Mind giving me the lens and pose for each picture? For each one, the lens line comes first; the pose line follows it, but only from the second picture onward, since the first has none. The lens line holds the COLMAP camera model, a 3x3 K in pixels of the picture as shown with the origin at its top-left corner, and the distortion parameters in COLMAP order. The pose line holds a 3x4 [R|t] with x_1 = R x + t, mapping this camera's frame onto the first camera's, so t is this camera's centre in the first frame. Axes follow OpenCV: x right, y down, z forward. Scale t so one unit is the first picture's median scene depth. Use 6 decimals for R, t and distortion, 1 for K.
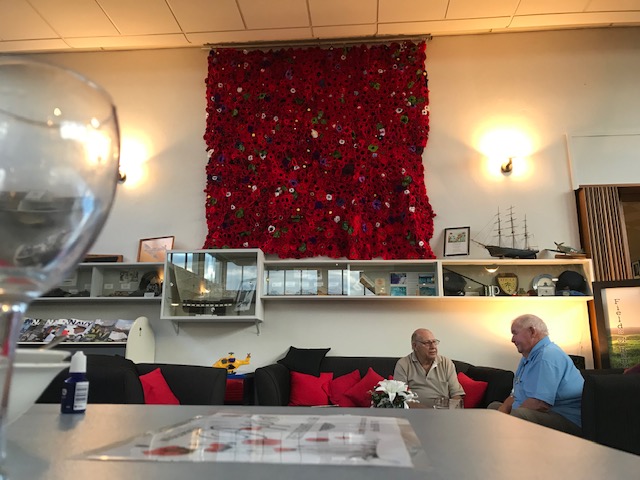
lens RADIAL K [[524.3, 0, 316.7], [0, 524.3, 239.7], [0, 0, 1]] dist [0.040204, -0.043092]
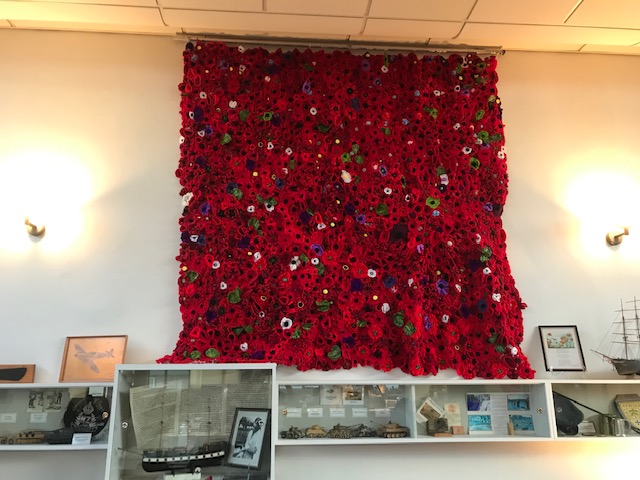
lens RADIAL K [[524.3, 0, 324.2], [0, 524.3, 238.9], [0, 0, 1]] dist [0.040204, -0.043092]
pose [[0.985907, 0.028227, 0.164895, -0.145438], [-0.023972, 0.999328, -0.027740, -0.104042], [-0.165568, 0.023396, 0.985921, 0.344403]]
